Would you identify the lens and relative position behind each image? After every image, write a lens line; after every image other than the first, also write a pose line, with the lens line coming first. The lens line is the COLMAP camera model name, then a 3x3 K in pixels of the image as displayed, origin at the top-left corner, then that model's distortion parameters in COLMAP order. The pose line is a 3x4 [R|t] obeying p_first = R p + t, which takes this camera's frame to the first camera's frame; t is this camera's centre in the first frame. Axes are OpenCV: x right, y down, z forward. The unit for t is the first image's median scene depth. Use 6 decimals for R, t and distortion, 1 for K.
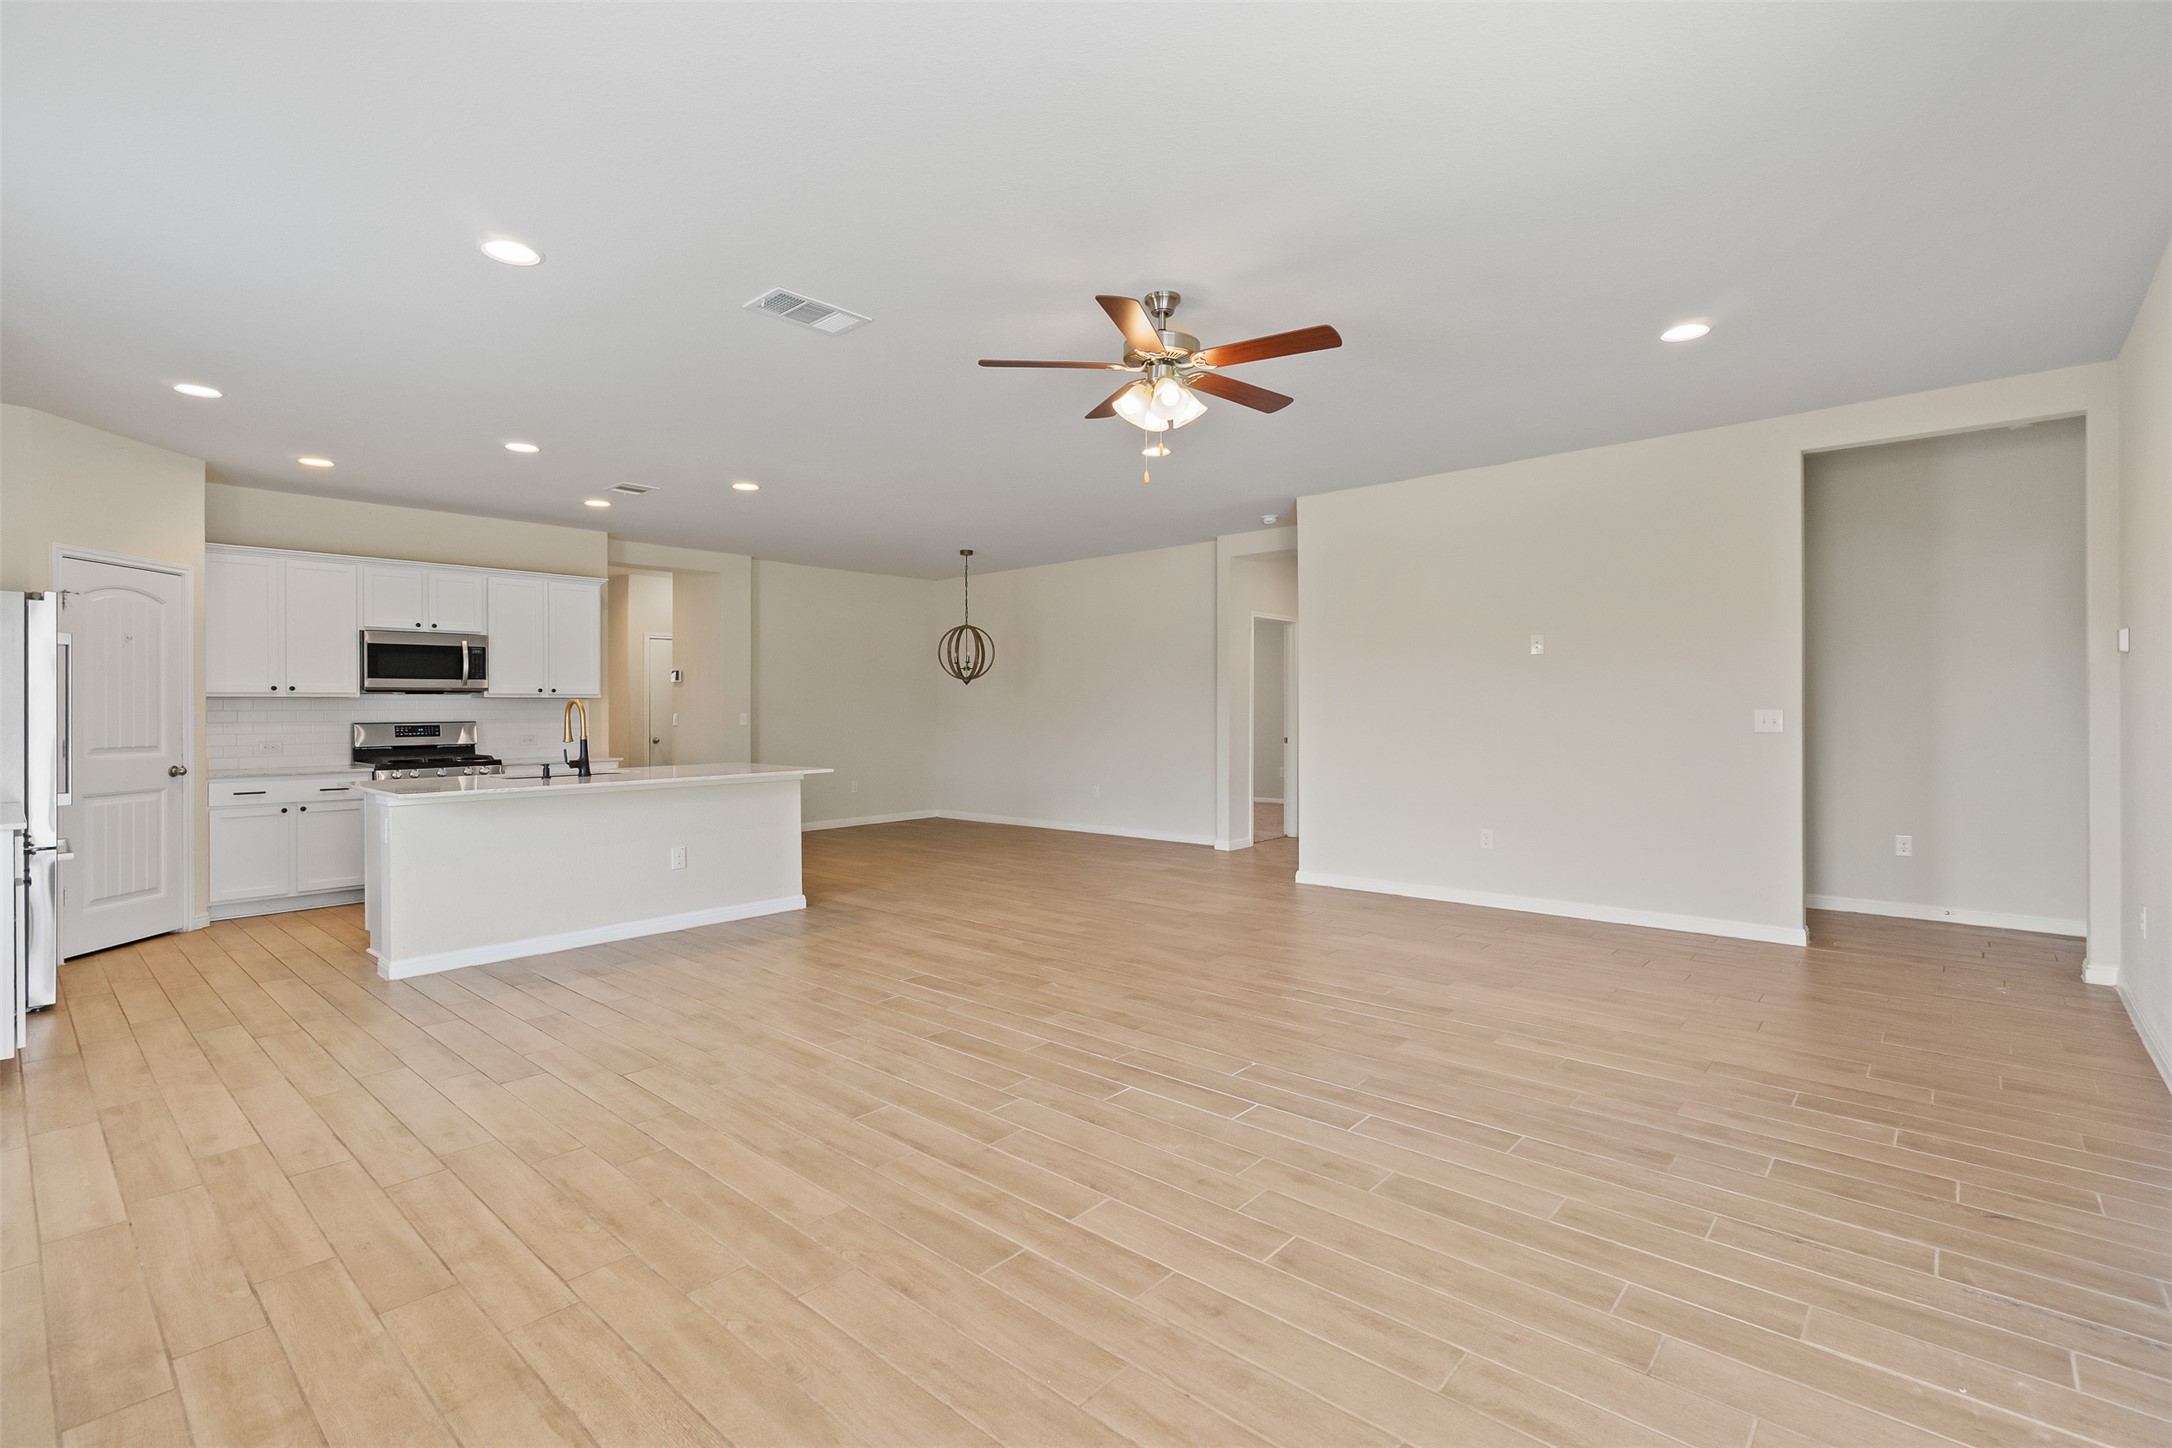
lens RADIAL K [[987.7, 0, 1086.0], [0, 987.7, 724.0], [0, 0, 1]] dist [-0.001688, -0.000023]
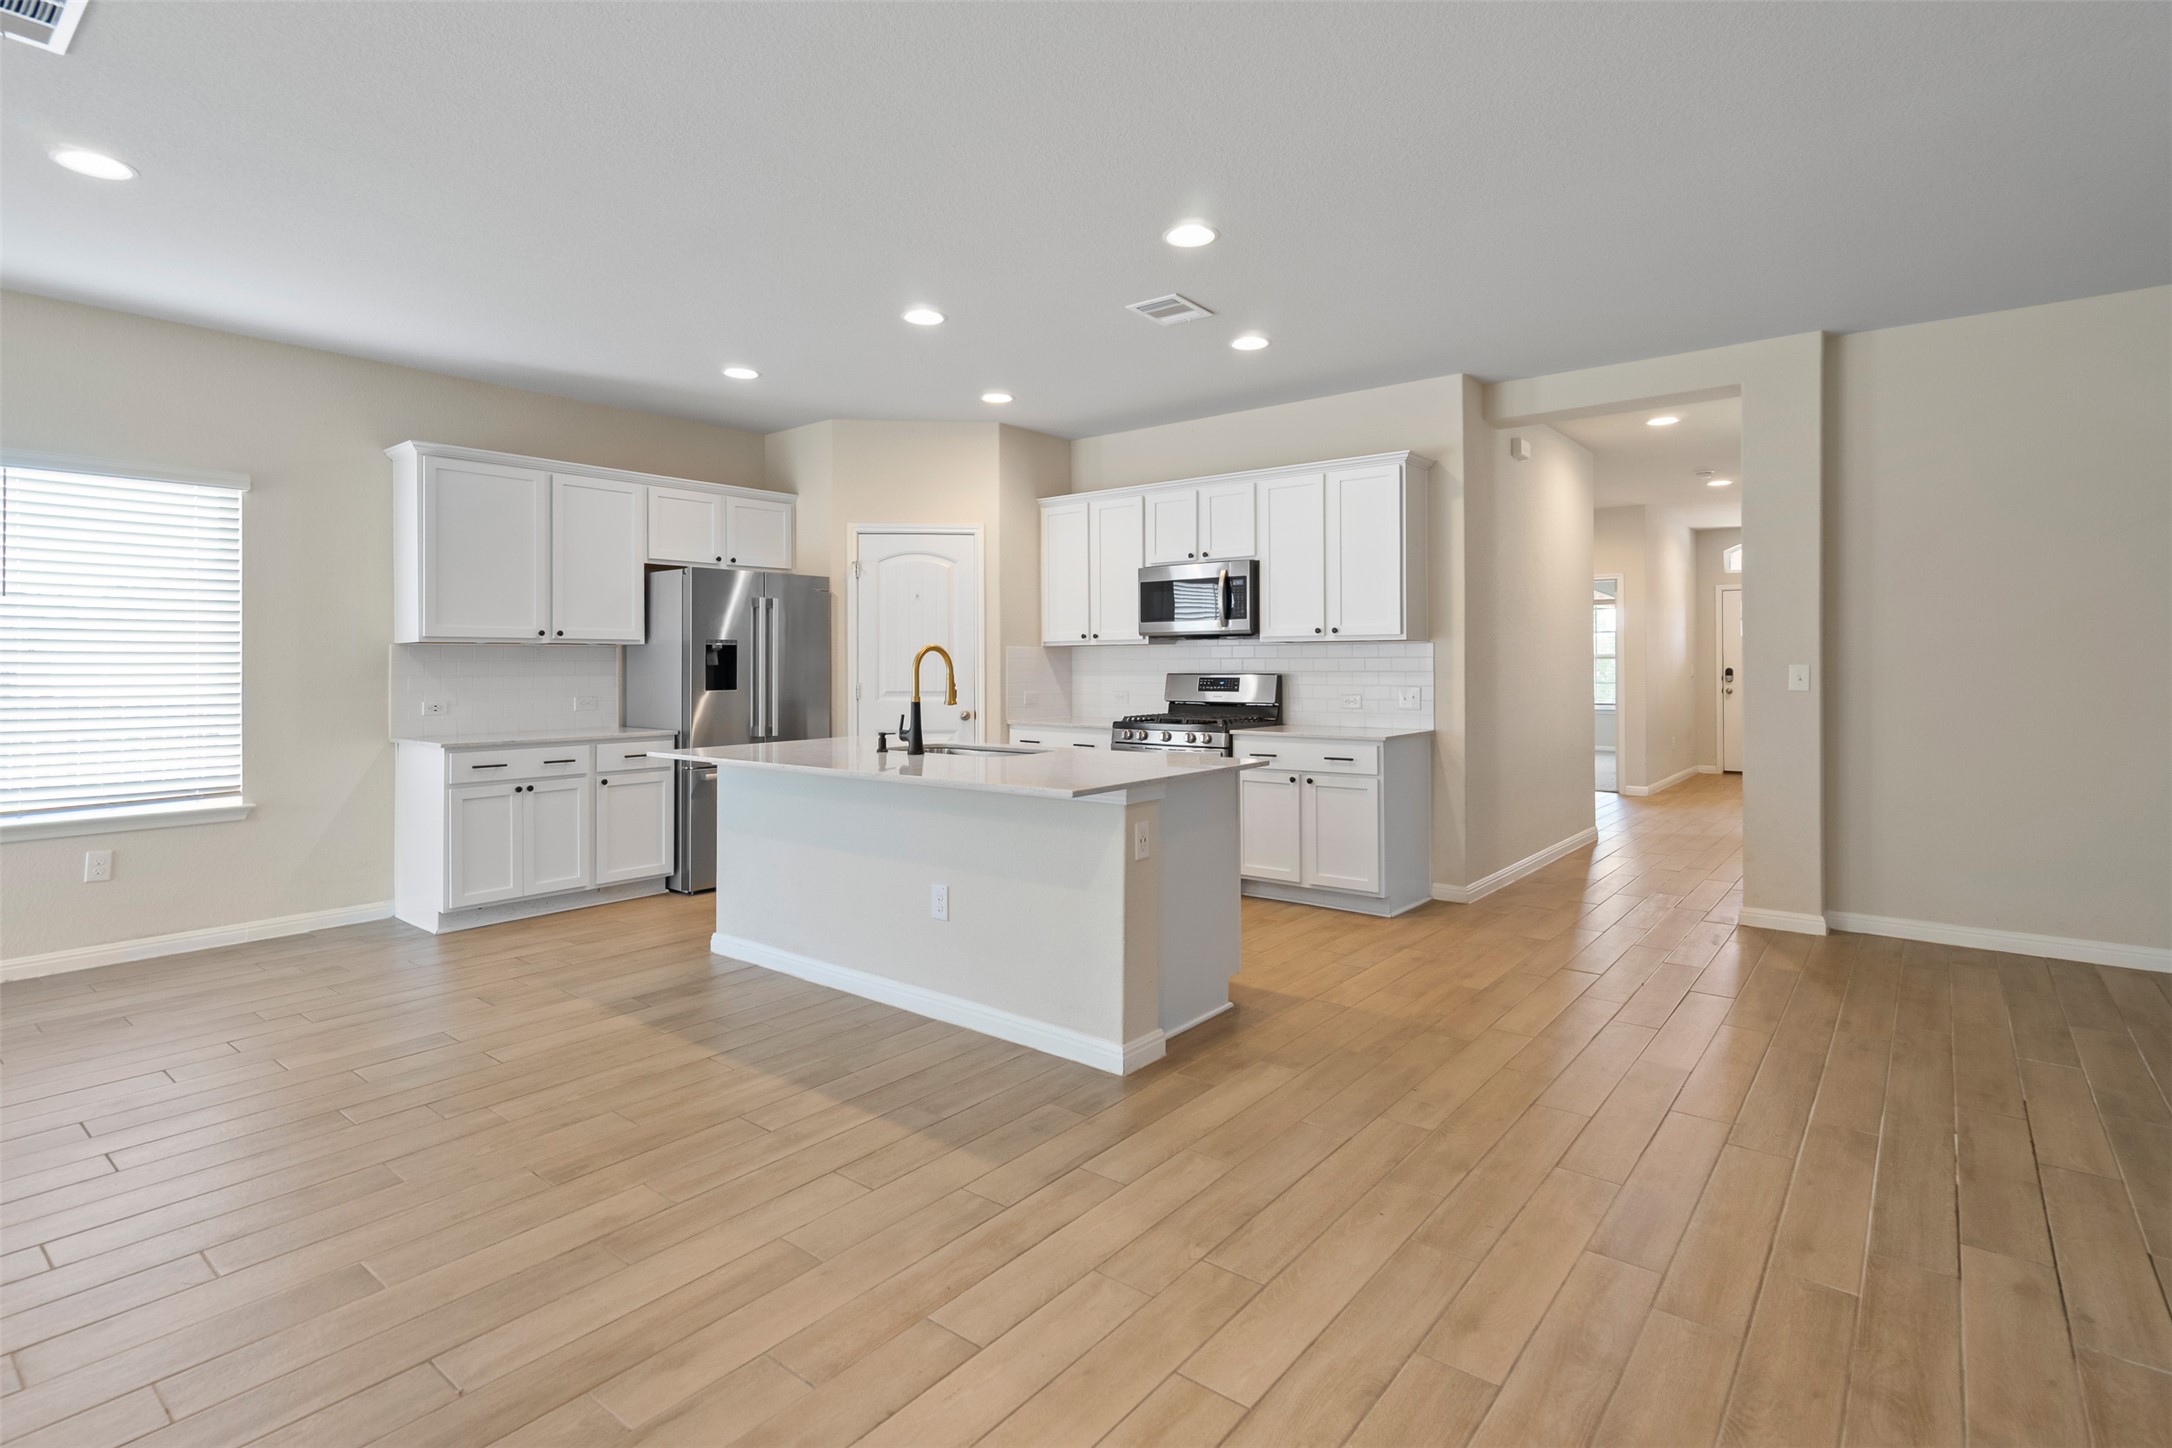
lens RADIAL K [[1066.1, 0, 1087.1], [0, 1066.1, 666.8], [0, 0, 1]] dist [-0.006694, 0.006872]
pose [[0.054137, 0.008838, -0.998494, 0.207295], [-0.010715, 0.999908, 0.008269, -0.013660], [0.998476, 0.010252, 0.054227, 0.857268]]
